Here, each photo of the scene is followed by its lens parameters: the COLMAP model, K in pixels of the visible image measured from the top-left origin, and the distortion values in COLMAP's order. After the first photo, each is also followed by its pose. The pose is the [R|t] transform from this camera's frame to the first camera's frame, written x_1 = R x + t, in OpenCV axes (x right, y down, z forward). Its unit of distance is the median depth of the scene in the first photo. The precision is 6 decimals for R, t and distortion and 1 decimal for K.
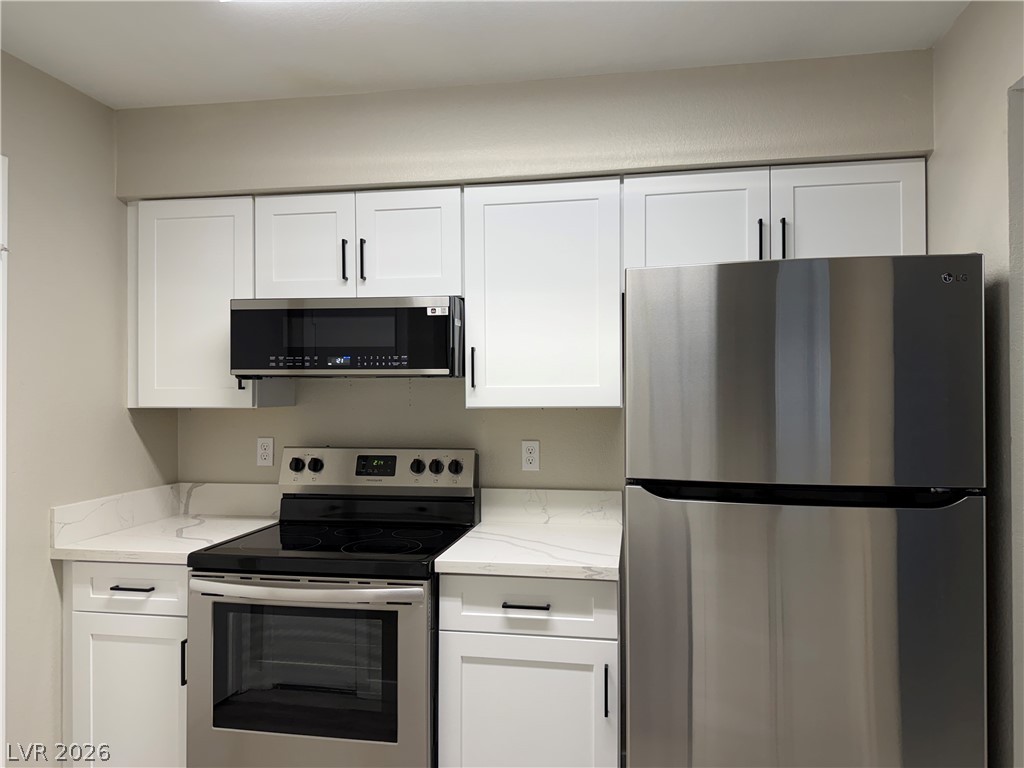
lens RADIAL K [[744.6, 0, 511.5], [0, 744.6, 380.0], [0, 0, 1]] dist [0.007433, -0.017058]
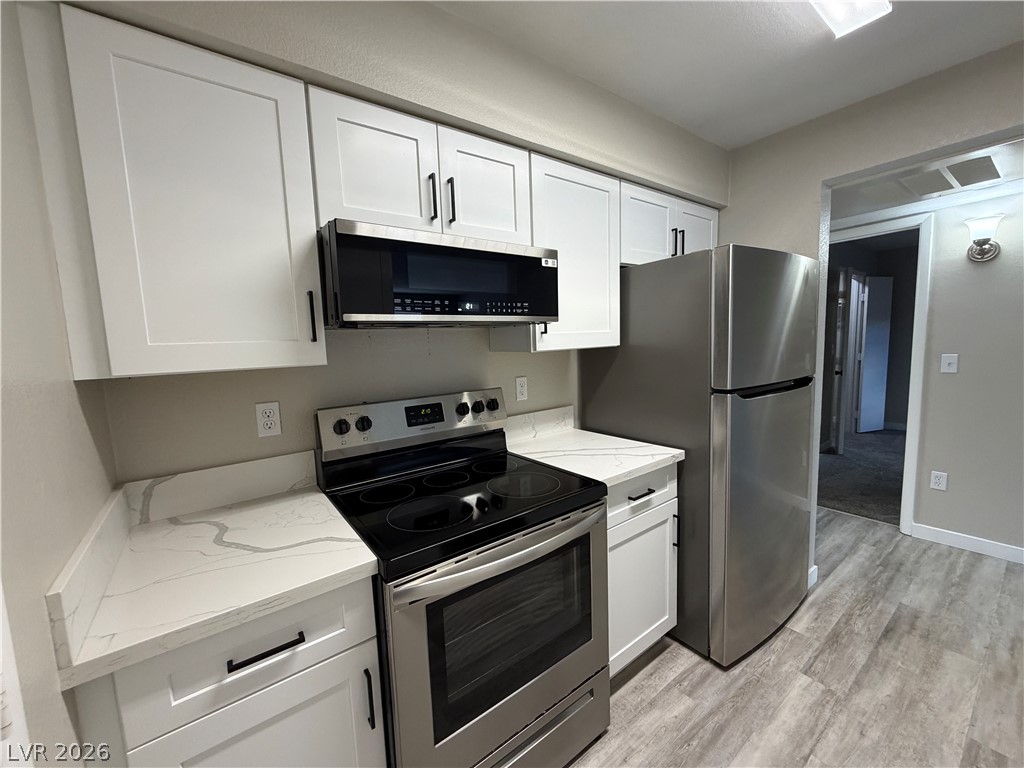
lens RADIAL K [[406.3, 0, 513.5], [0, 406.3, 387.5], [0, 0, 1]] dist [-0.002640, 0.000089]
pose [[0.693243, -0.105433, 0.712950, -0.536458], [0.031094, 0.992696, 0.116568, 0.016933], [-0.720032, -0.058642, 0.691458, 0.562911]]
